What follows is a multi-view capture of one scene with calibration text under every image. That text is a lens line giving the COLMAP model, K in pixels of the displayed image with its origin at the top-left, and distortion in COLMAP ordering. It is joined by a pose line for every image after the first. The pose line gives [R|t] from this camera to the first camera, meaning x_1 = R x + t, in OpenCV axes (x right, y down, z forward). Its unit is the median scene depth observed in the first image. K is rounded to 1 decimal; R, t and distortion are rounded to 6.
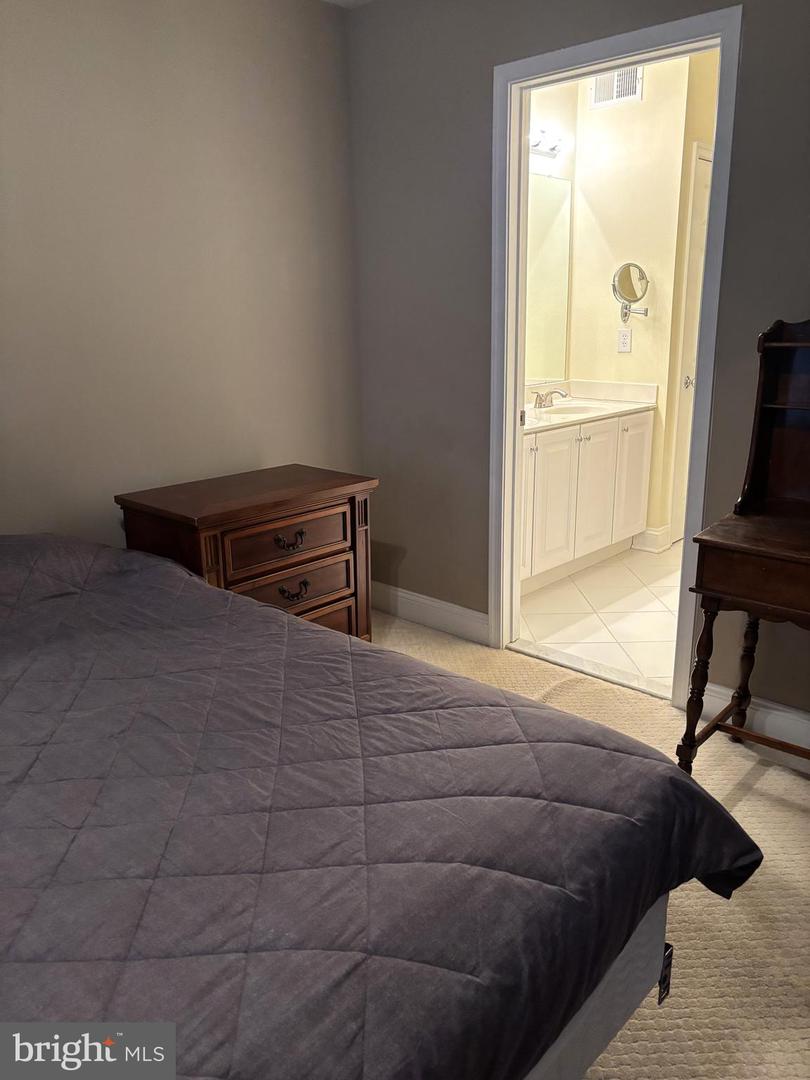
lens RADIAL K [[814.0, 0, 405.3], [0, 814.0, 538.0], [0, 0, 1]] dist [0.051025, -0.051690]
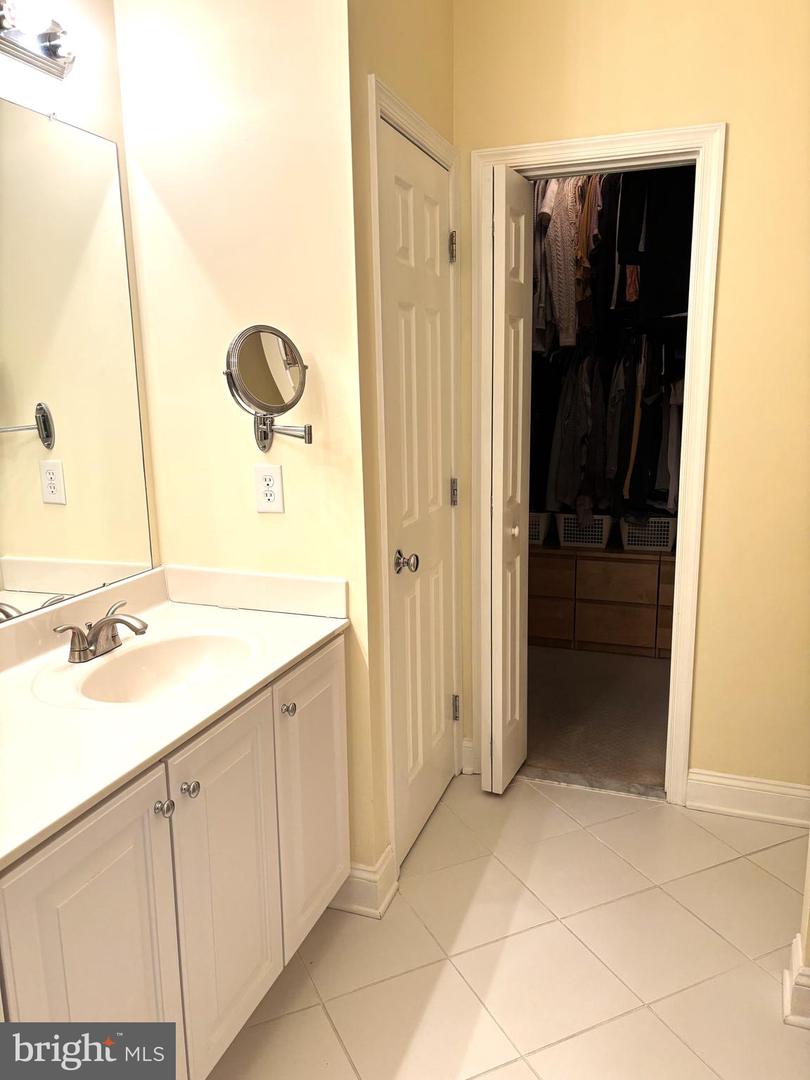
lens RADIAL K [[814.0, 0, 402.9], [0, 814.0, 543.6], [0, 0, 1]] dist [0.051025, -0.051690]
pose [[0.918733, -0.070558, 0.388524, 0.159371], [0.109189, 0.990937, -0.078237, -0.170946], [-0.379483, 0.114301, 0.918111, 0.561519]]
